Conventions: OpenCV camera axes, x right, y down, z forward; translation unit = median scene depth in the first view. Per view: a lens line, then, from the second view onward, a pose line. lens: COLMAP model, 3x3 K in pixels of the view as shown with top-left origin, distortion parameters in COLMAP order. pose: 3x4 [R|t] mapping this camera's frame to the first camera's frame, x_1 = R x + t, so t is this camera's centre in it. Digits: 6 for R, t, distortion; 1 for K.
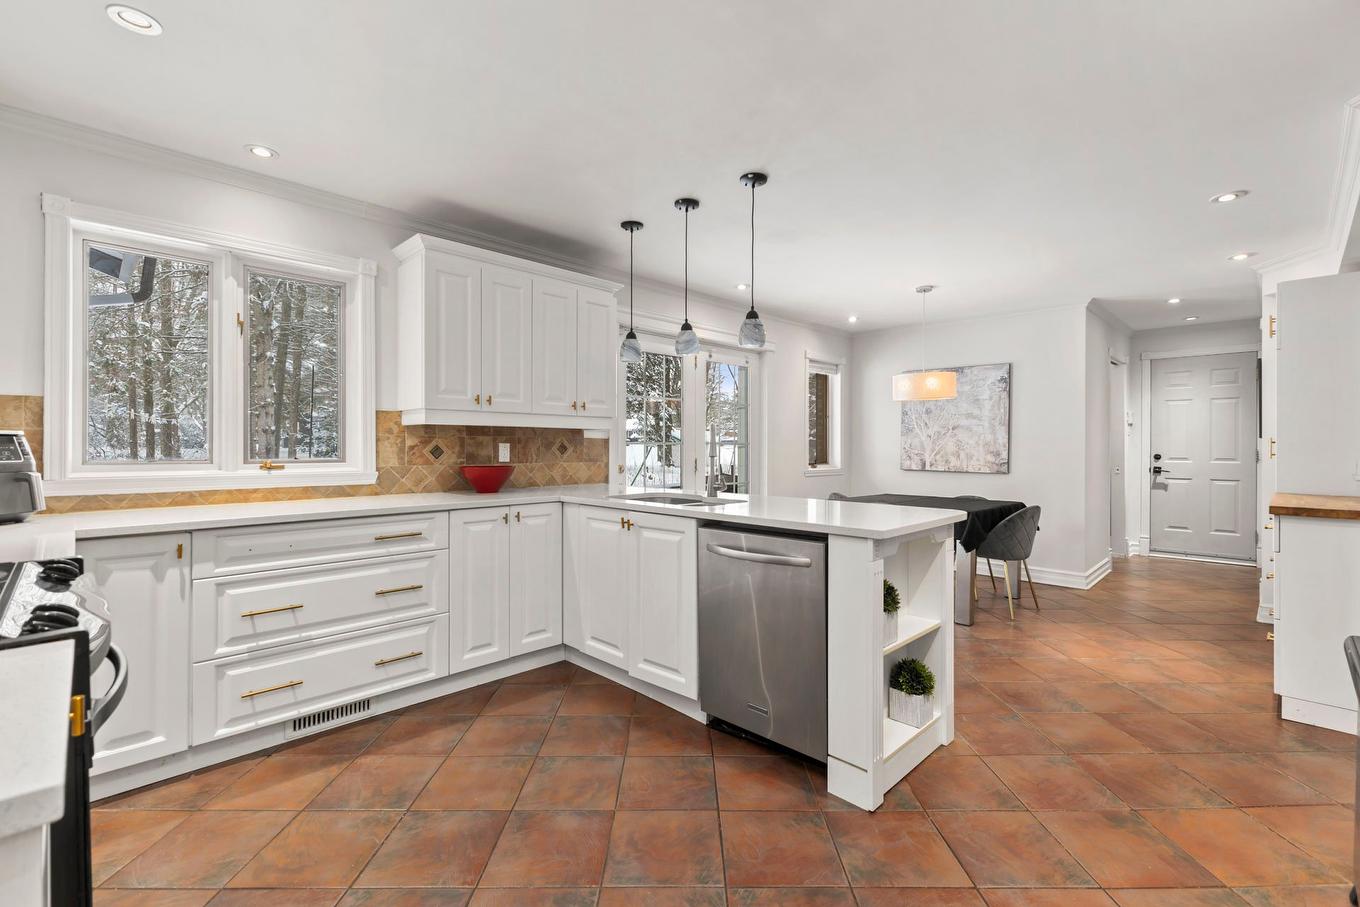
lens RADIAL K [[594.2, 0, 677.8], [0, 594.2, 446.3], [0, 0, 1]] dist [0.009773, -0.000169]
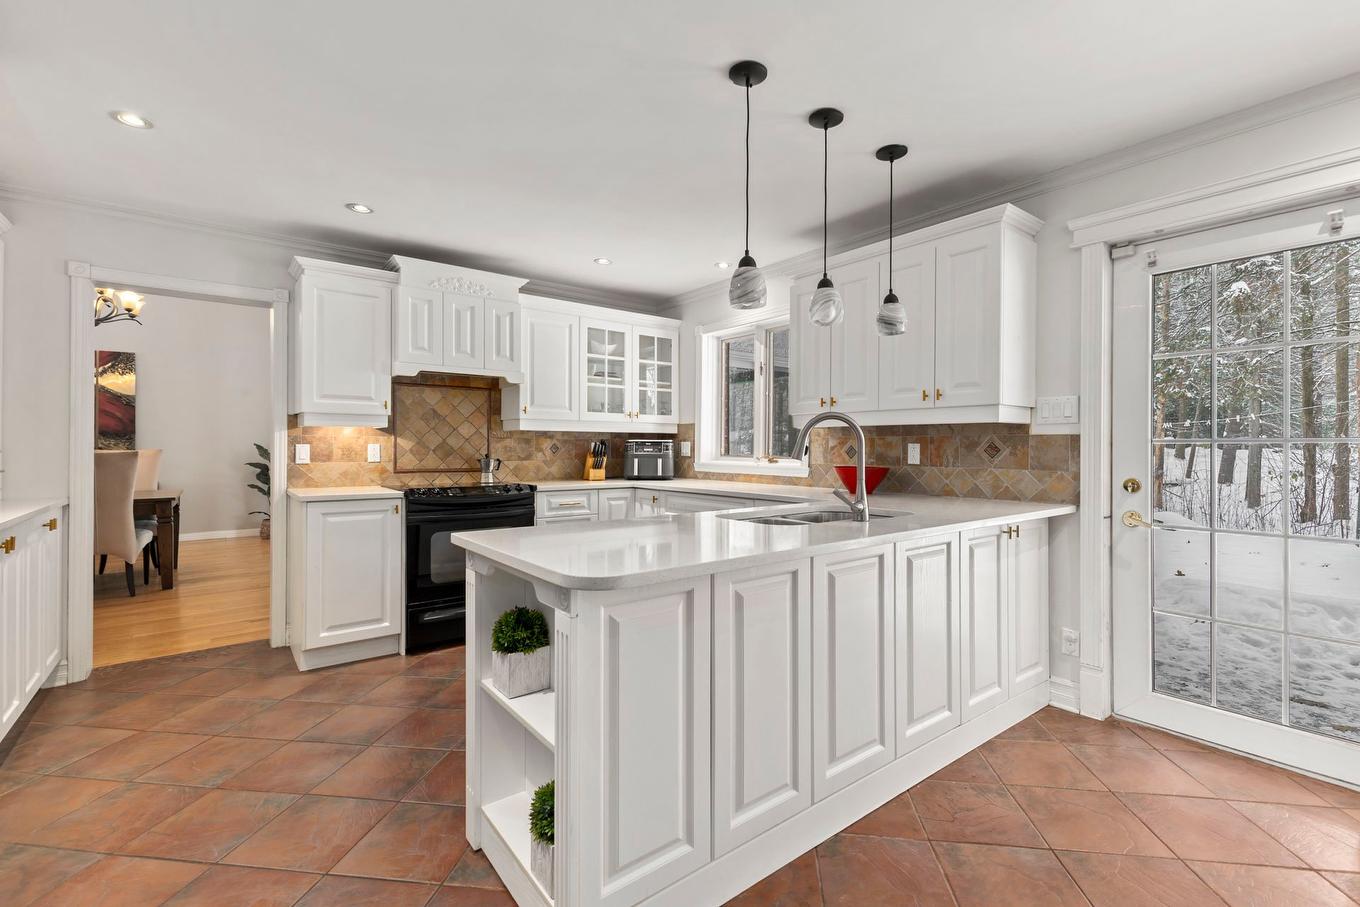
lens RADIAL K [[594.2, 0, 677.8], [0, 594.2, 446.3], [0, 0, 1]] dist [0.009773, -0.000169]
pose [[-0.123007, -0.002288, -0.992403, 0.787757], [-0.001232, 0.999997, -0.002153, 0.001803], [0.992405, 0.000957, -0.123009, 0.924087]]
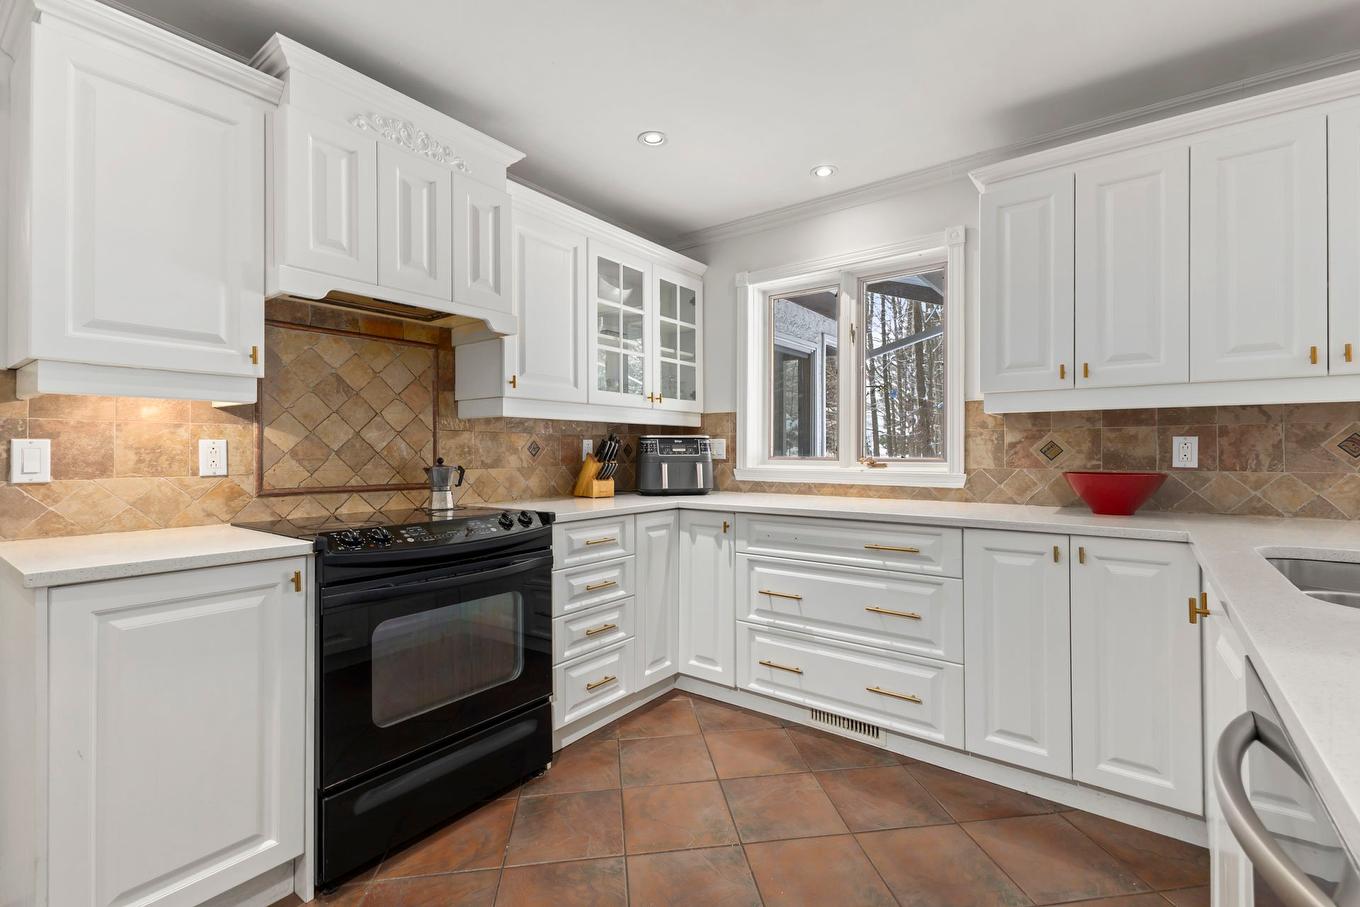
lens RADIAL K [[594.2, 0, 677.8], [0, 594.2, 446.3], [0, 0, 1]] dist [0.009773, -0.000169]
pose [[0.147964, -0.007917, -0.988961, 0.278273], [0.003537, 0.999966, -0.007476, 0.009018], [0.988986, -0.002392, 0.147987, 0.496644]]
